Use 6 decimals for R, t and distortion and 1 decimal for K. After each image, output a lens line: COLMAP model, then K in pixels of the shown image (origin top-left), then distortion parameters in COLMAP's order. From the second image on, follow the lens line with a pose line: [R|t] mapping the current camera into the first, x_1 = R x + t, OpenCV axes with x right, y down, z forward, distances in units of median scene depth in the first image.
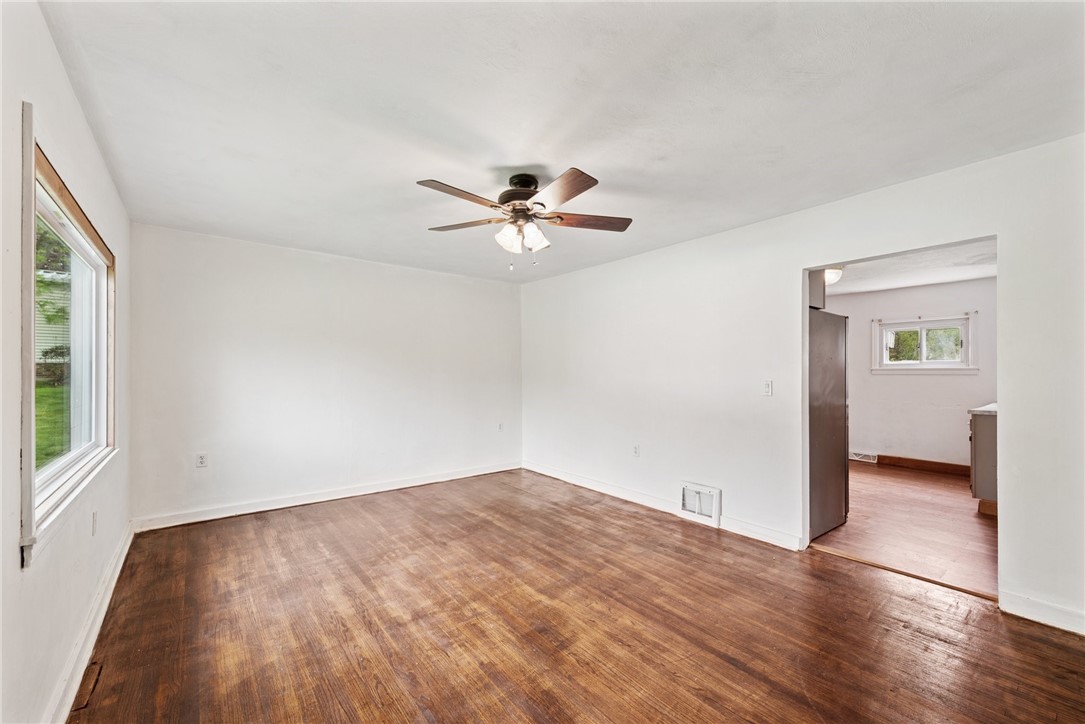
lens RADIAL K [[441.0, 0, 550.7], [0, 441.0, 368.9], [0, 0, 1]] dist [0.017074, -0.002245]
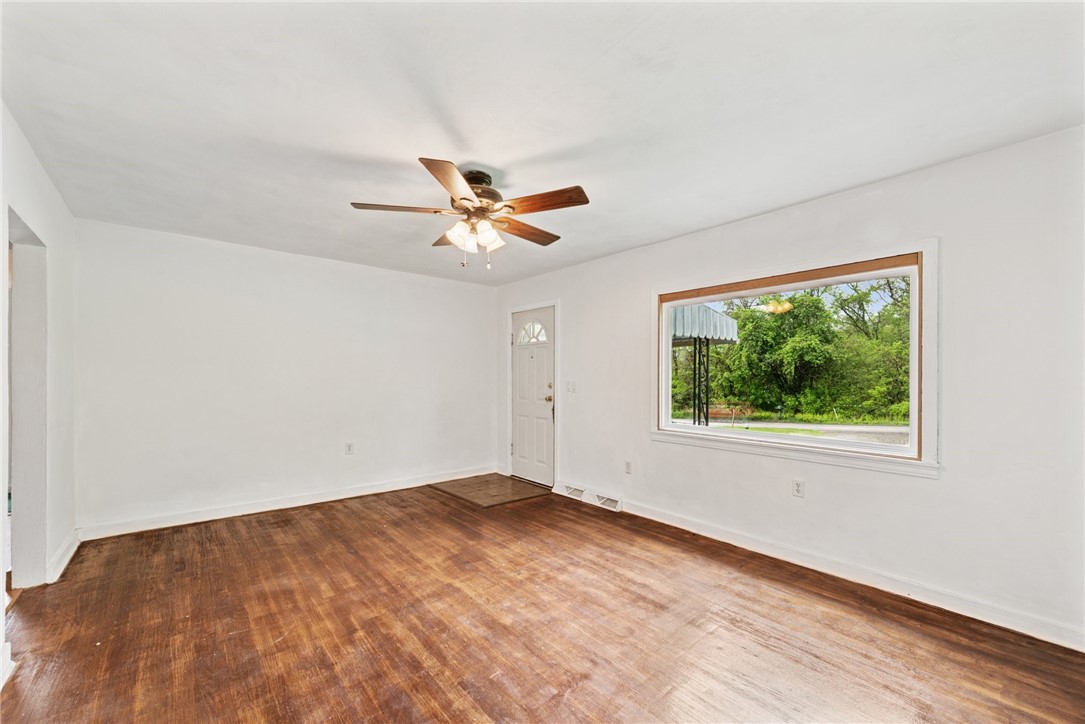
lens RADIAL K [[441.0, 0, 551.8], [0, 441.0, 372.8], [0, 0, 1]] dist [0.017074, -0.002245]
pose [[-0.999780, -0.005568, -0.020203, -0.195379], [-0.005274, 0.999880, -0.014595, 0.014945], [0.020281, -0.014485, -0.999689, 1.849245]]
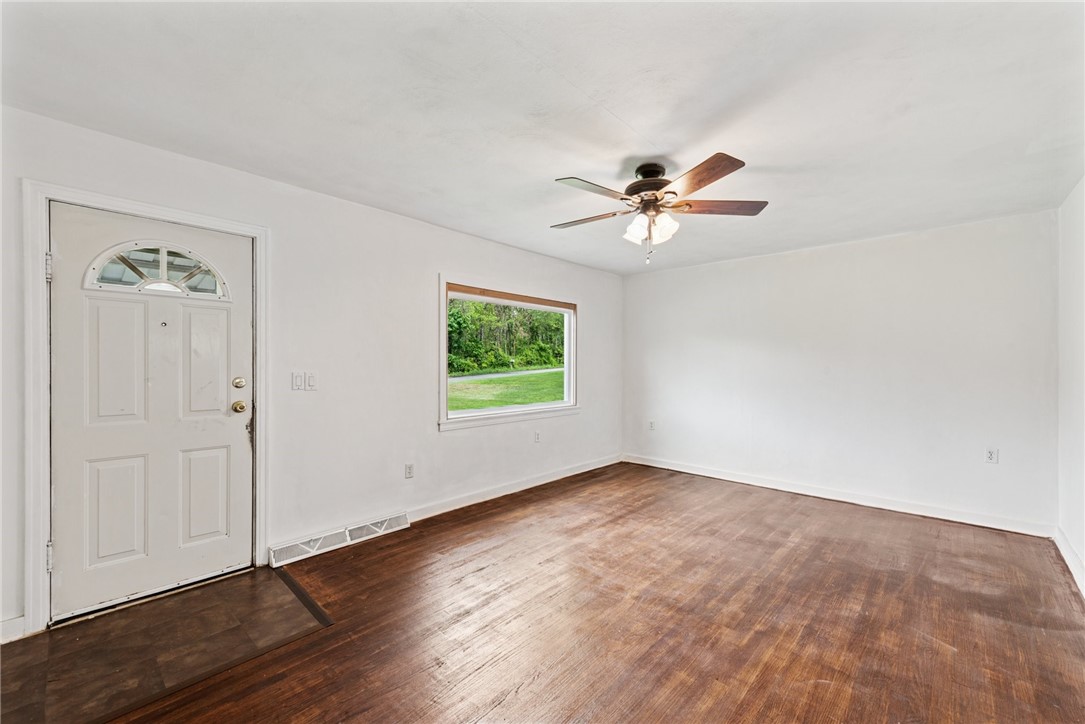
lens RADIAL K [[441.0, 0, 544.8], [0, 441.0, 367.9], [0, 0, 1]] dist [0.017074, -0.002245]
pose [[0.139860, 0.006048, -0.990153, 0.826298], [0.004239, 0.999969, 0.006706, 0.004330], [0.990162, -0.005135, 0.139830, 0.591440]]
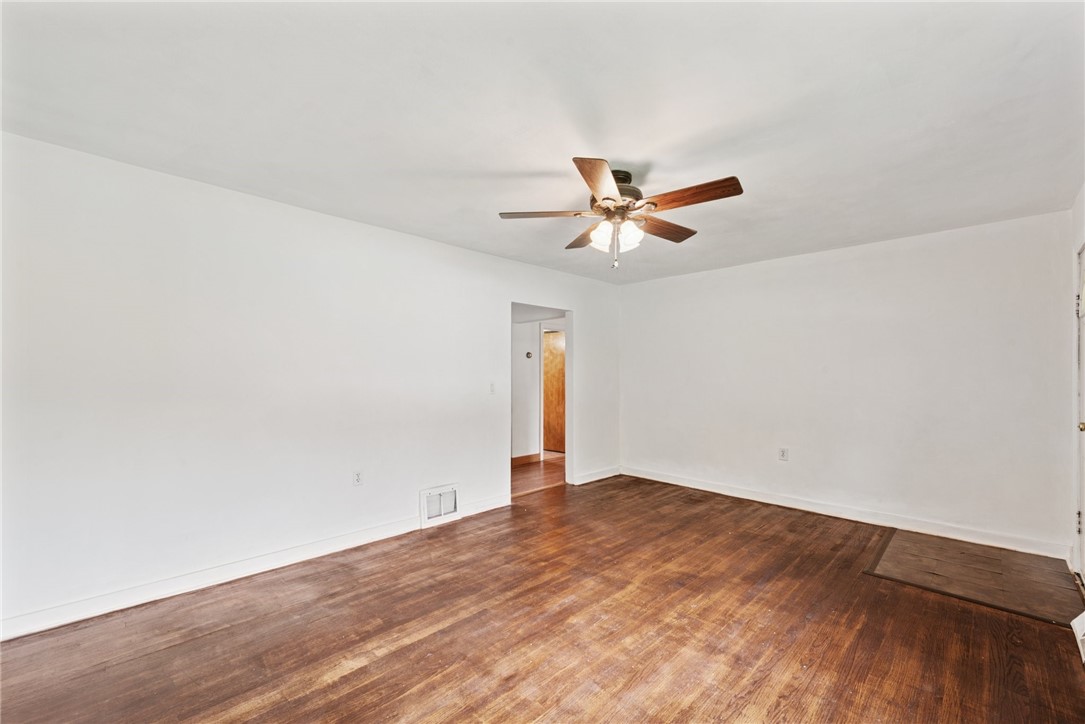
lens RADIAL K [[441.0, 0, 549.7], [0, 441.0, 373.0], [0, 0, 1]] dist [0.017074, -0.002245]
pose [[-0.113616, 0.003577, 0.993518, -0.939579], [-0.009098, 0.999948, -0.004641, 0.005973], [-0.993483, -0.009566, -0.113577, 1.171697]]
